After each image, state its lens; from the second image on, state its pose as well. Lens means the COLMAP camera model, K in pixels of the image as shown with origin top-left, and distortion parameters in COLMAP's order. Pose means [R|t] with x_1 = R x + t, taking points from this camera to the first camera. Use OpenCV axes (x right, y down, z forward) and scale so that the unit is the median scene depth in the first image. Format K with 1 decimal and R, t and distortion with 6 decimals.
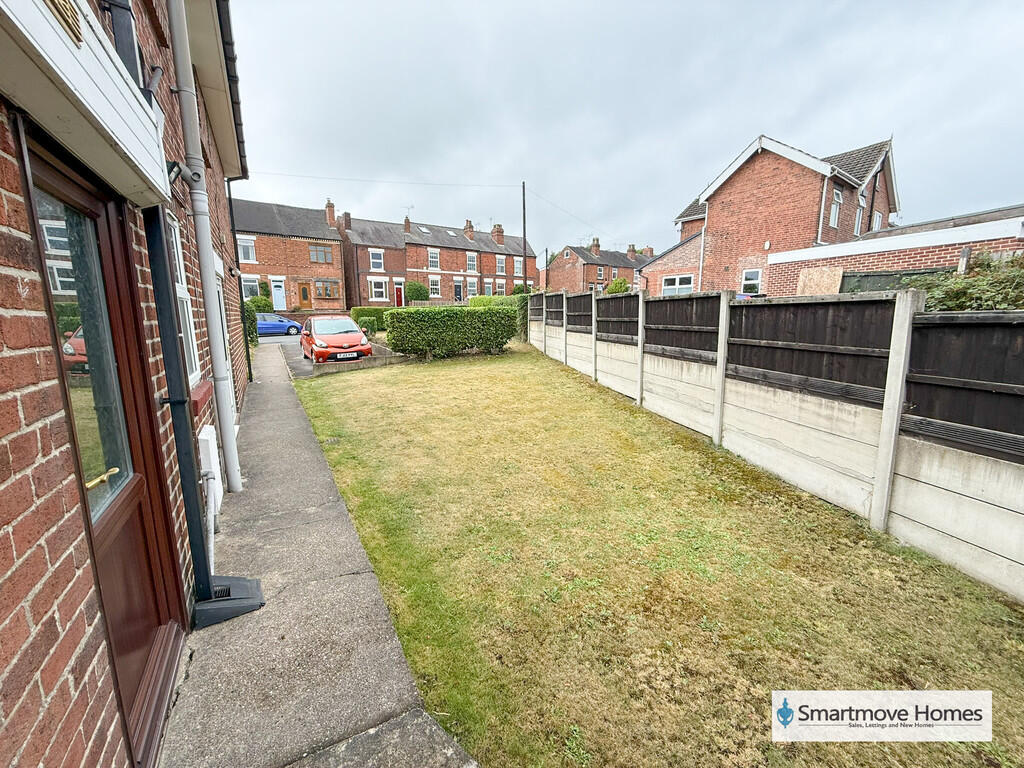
lens RADIAL K [[408.2, 0, 508.5], [0, 408.2, 383.6], [0, 0, 1]] dist [-0.001012, -0.000263]
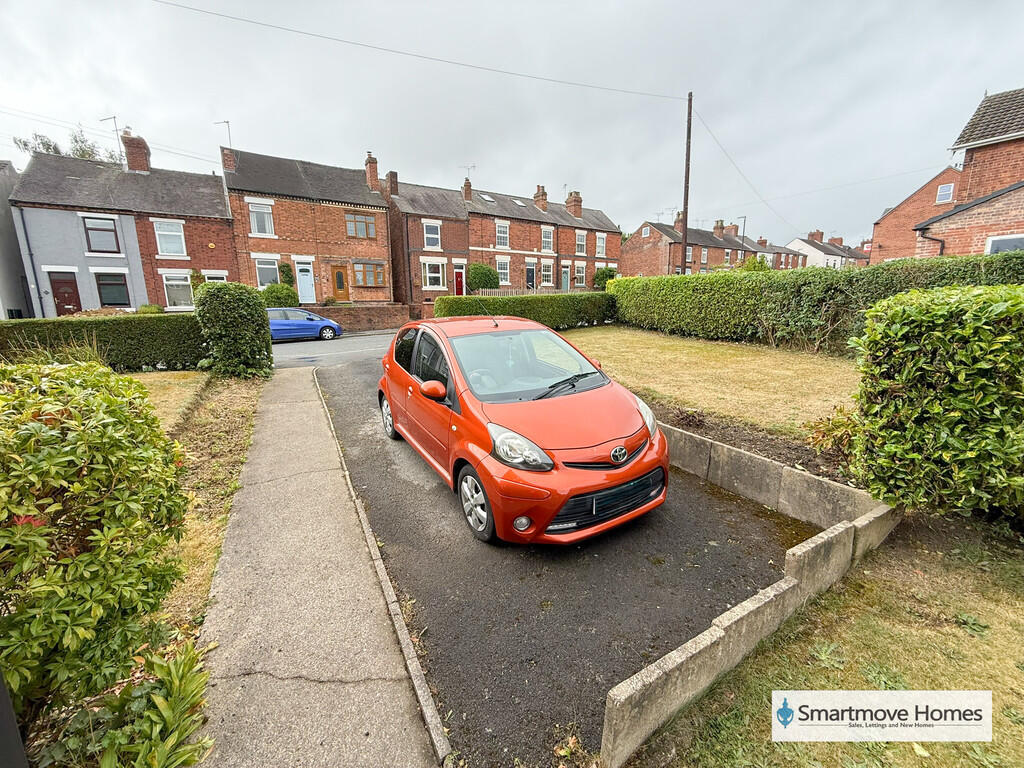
lens RADIAL K [[408.2, 0, 508.5], [0, 408.2, 383.6], [0, 0, 1]] dist [-0.001012, -0.000263]
pose [[0.998904, 0.001162, -0.046794, -0.142077], [-0.000200, 0.999788, 0.020569, -0.043520], [0.046808, -0.020537, 0.998693, 0.242954]]
